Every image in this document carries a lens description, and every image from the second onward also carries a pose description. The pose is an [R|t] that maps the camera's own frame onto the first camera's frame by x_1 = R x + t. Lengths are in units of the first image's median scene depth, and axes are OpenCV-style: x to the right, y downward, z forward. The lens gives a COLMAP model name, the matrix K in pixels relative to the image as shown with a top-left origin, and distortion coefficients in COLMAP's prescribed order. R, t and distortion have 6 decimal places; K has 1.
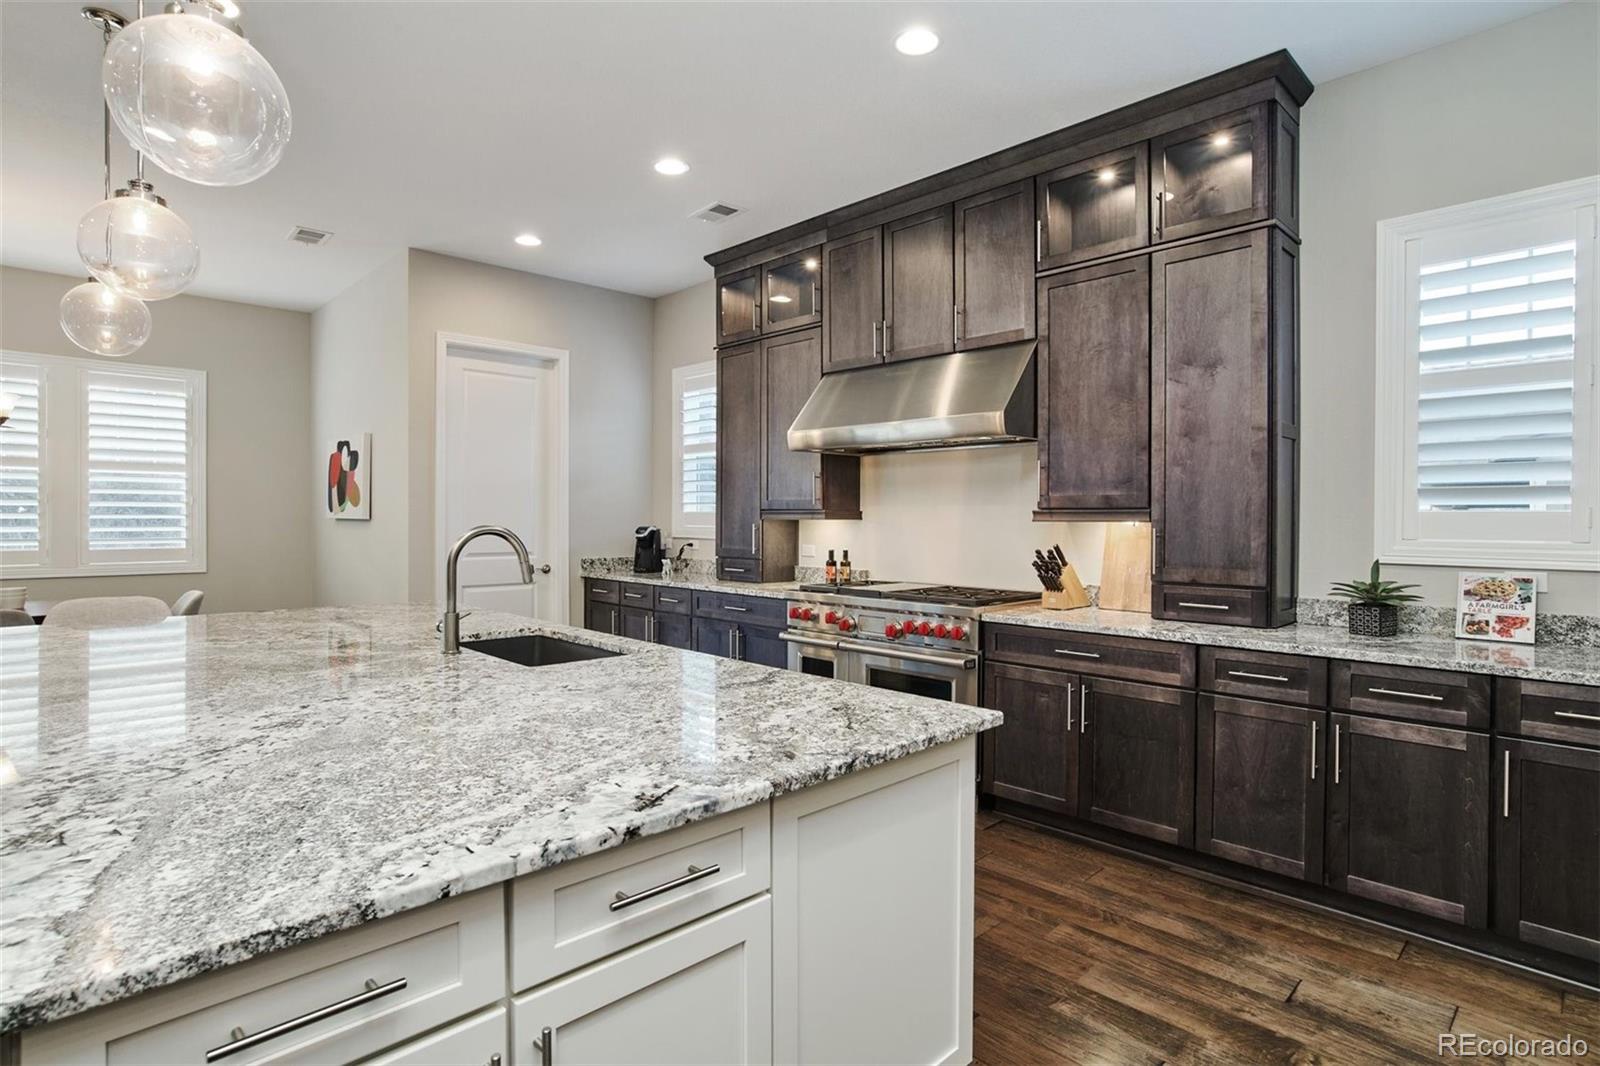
lens RADIAL K [[826.4, 0, 810.5], [0, 826.4, 524.0], [0, 0, 1]] dist [-0.047298, 0.024087]
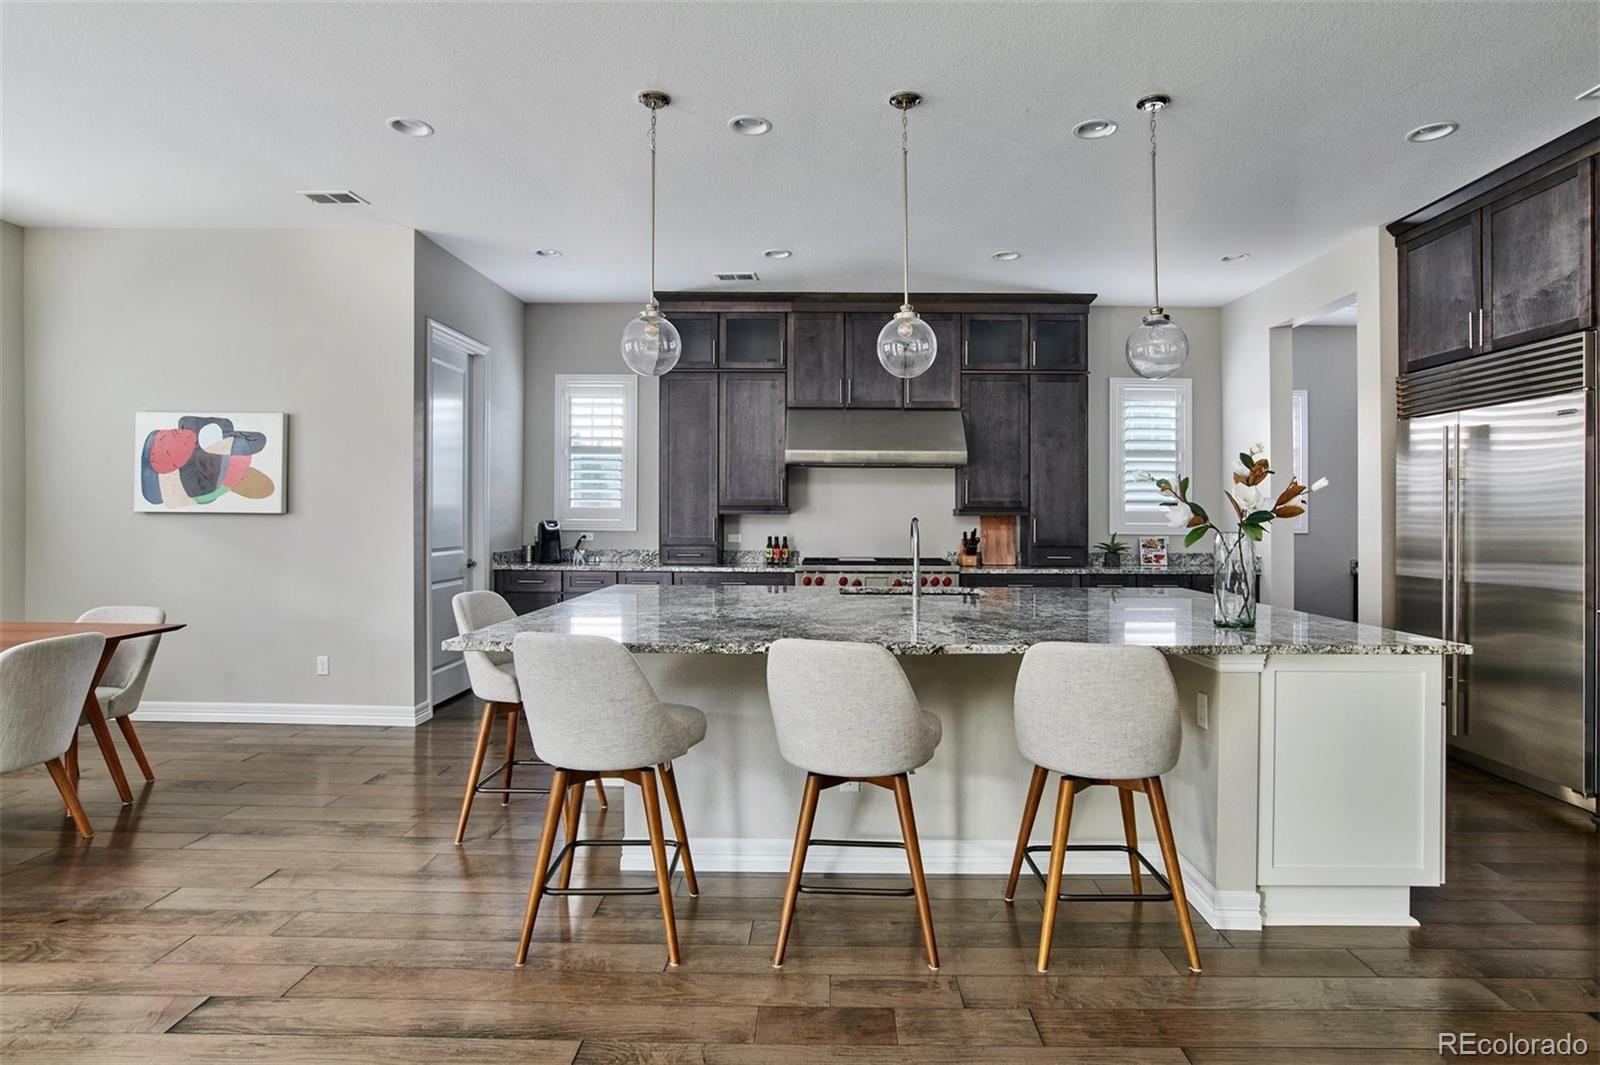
lens RADIAL K [[826.4, 0, 810.5], [0, 826.4, 523.5], [0, 0, 1]] dist [-0.047298, 0.024087]
pose [[0.718253, -0.009044, 0.695723, -0.992902], [0.002157, 0.999940, 0.010773, -0.004131], [-0.695778, -0.006237, 0.718229, -0.015057]]
